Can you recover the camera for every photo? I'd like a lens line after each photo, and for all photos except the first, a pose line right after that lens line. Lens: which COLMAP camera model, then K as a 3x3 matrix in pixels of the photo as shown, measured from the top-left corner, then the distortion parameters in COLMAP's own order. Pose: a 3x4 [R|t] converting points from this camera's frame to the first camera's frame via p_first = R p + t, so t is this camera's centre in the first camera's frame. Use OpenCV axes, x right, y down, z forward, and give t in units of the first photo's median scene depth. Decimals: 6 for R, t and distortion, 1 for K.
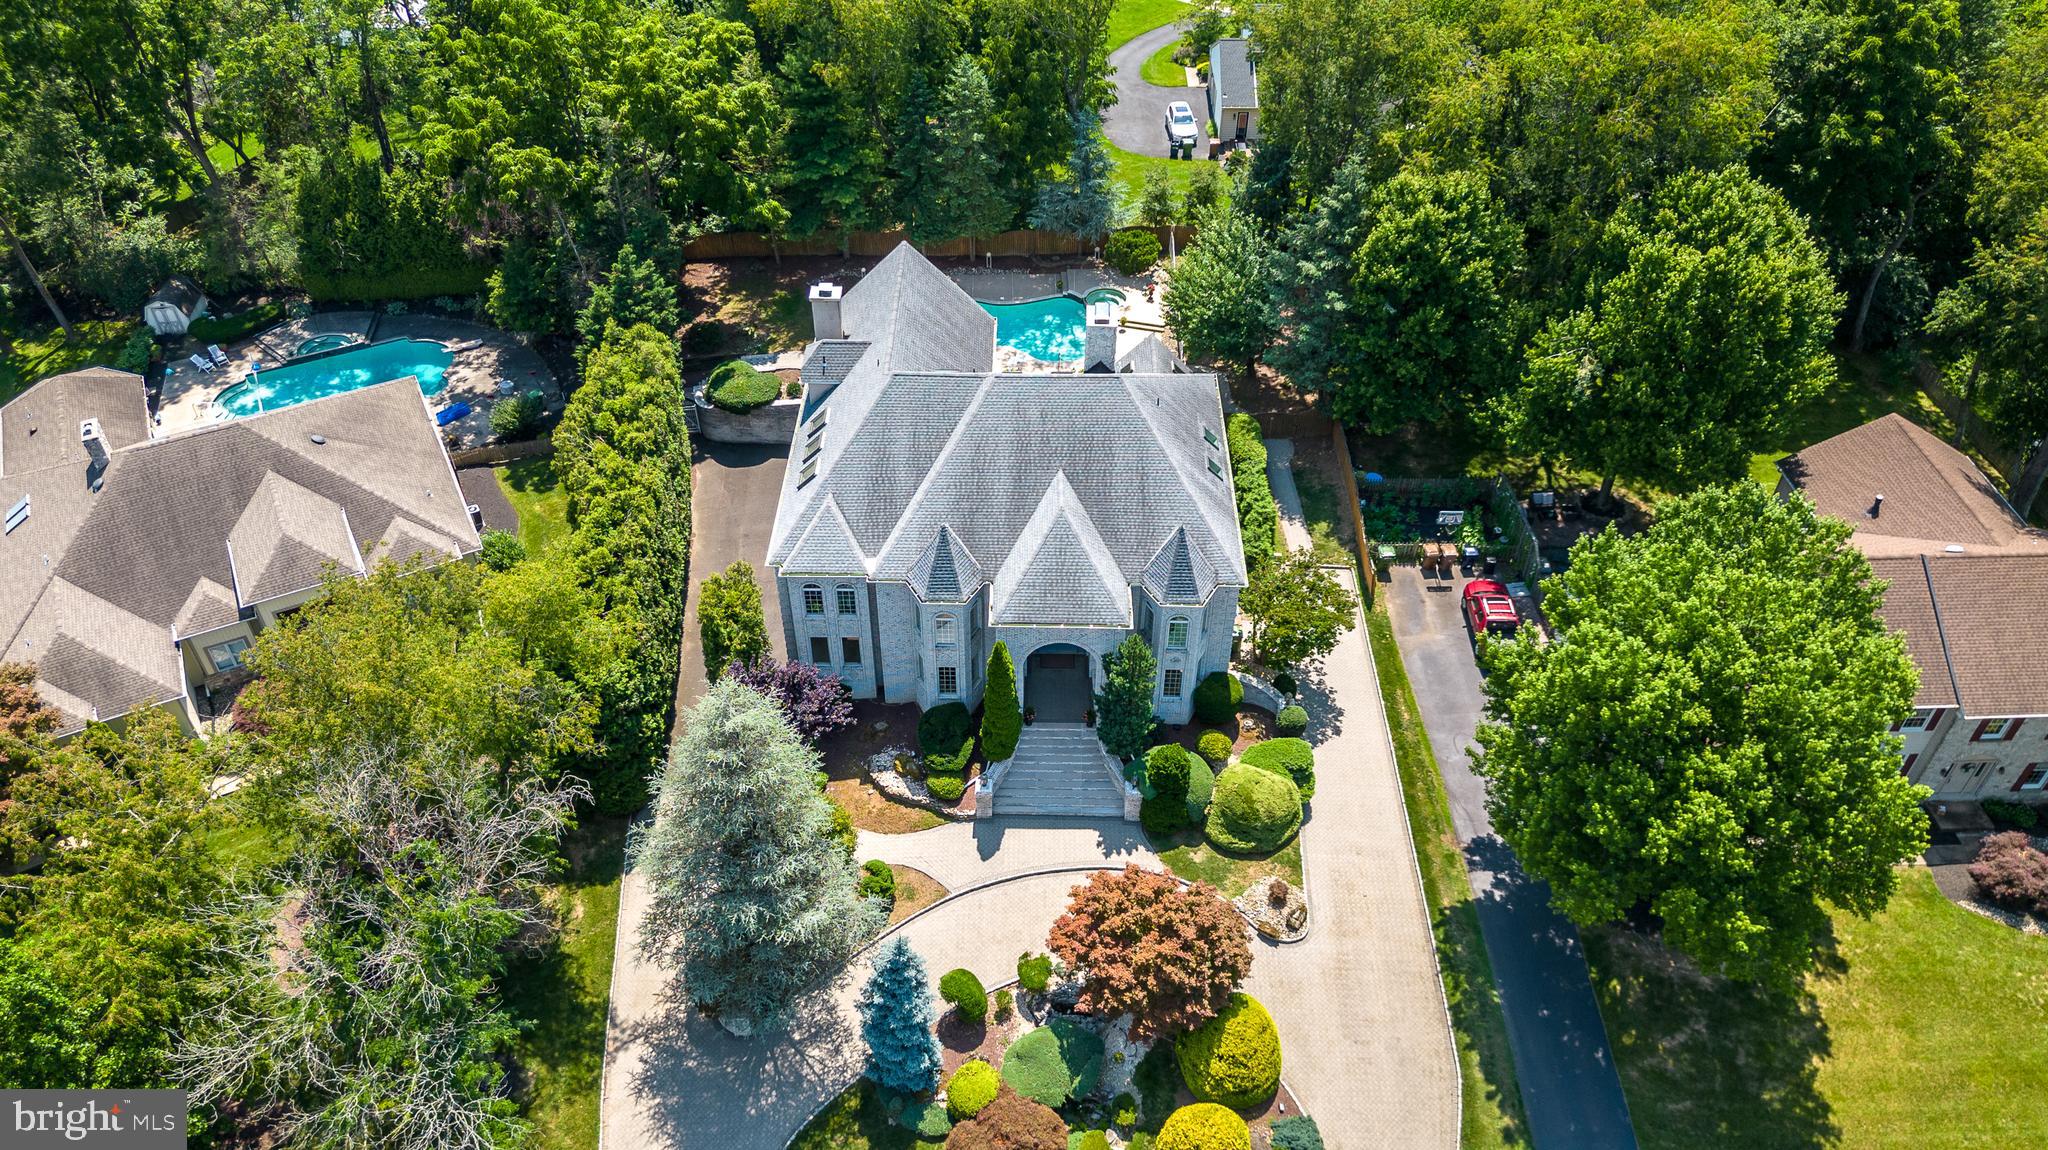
lens RADIAL K [[1471.9, 0, 1024.0], [0, 1471.9, 575.0], [0, 0, 1]] dist [0.092017, -0.128315]
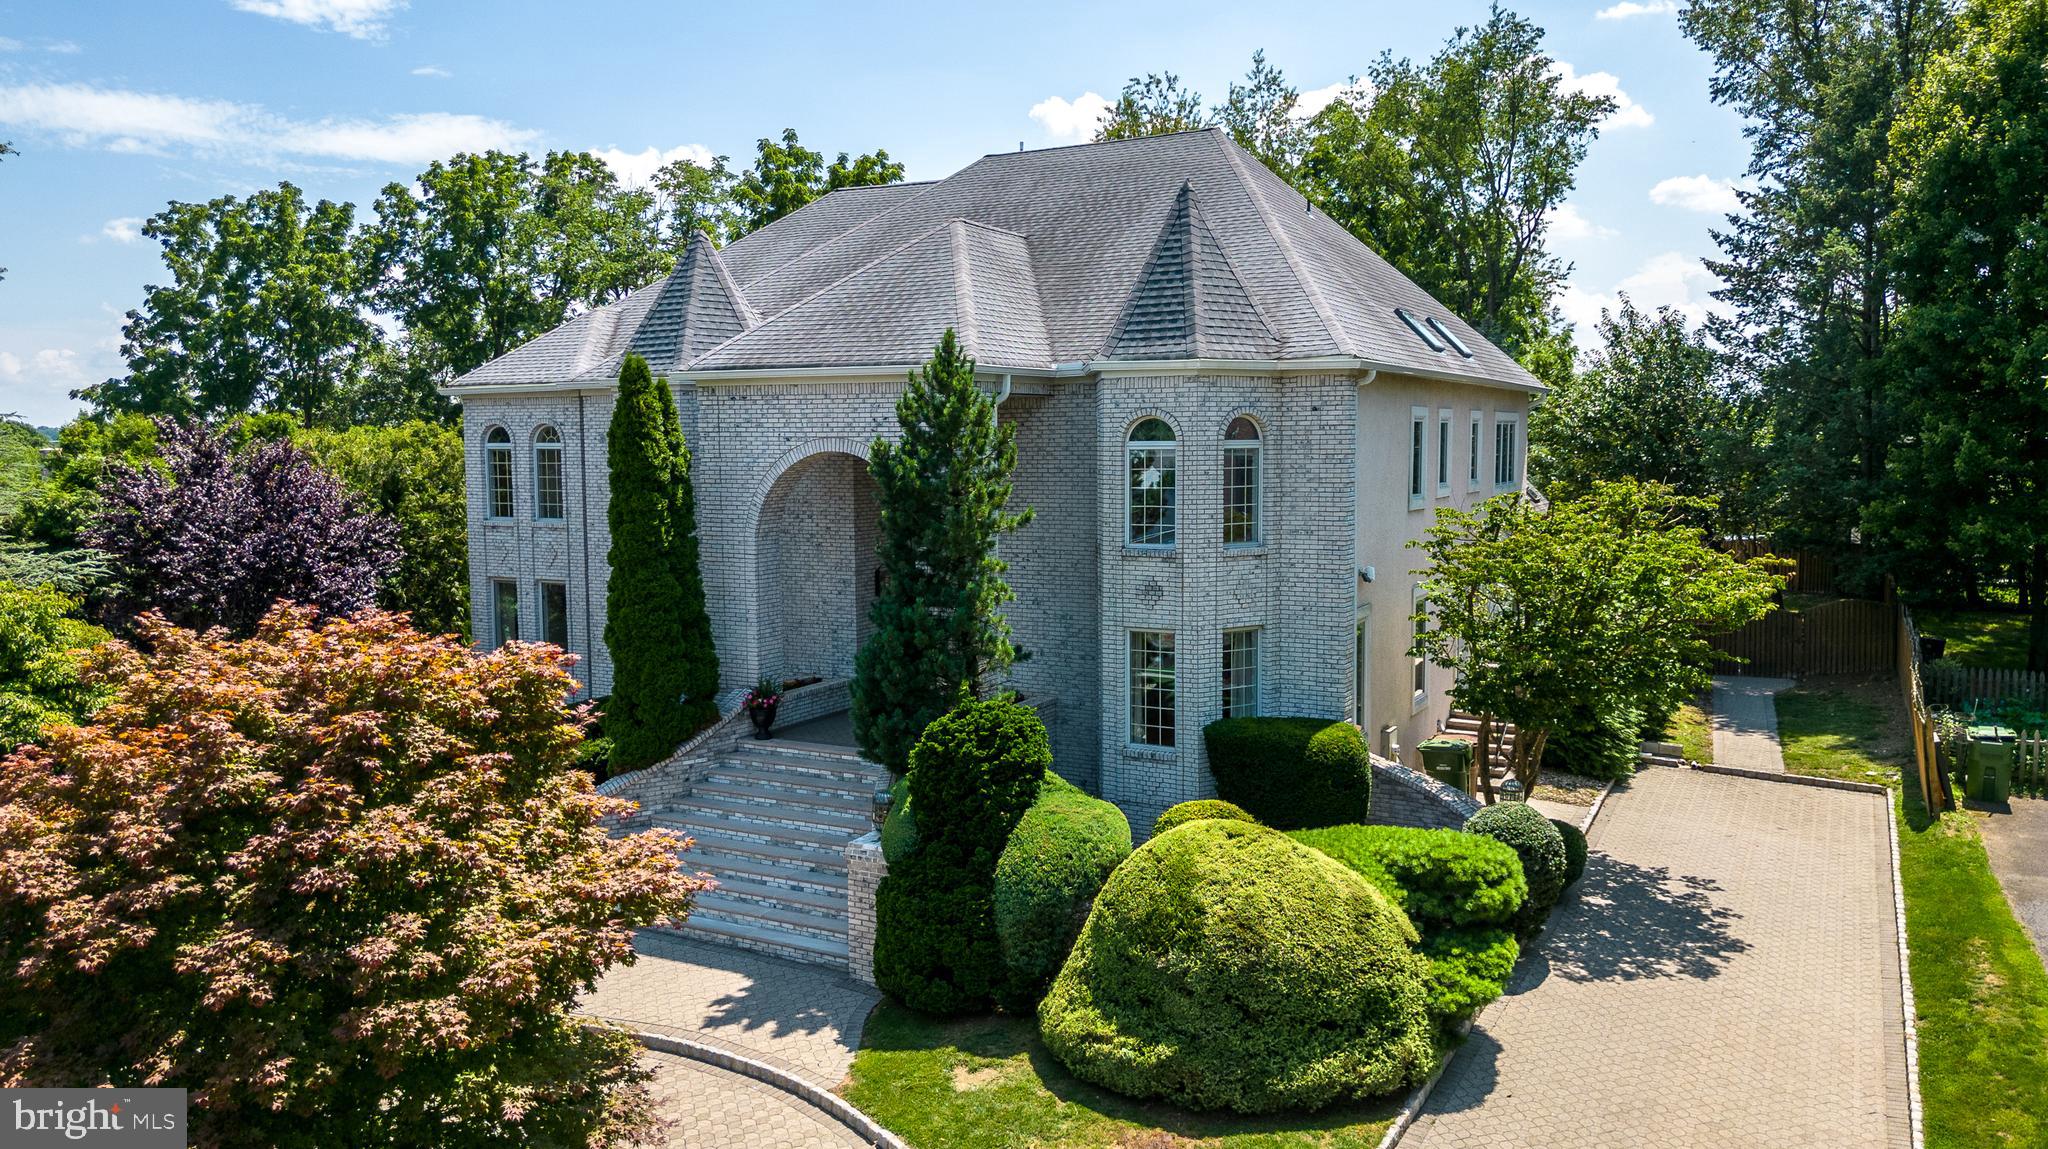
lens RADIAL K [[1487.4, 0, 1022.5], [0, 1487.4, 570.3], [0, 0, 1]] dist [0.055117, -0.045484]
pose [[0.882918, 0.031372, -0.468478, 0.220353], [-0.302684, 0.800795, -0.516827, 0.224625], [0.358941, 0.598117, 0.716532, 0.667241]]
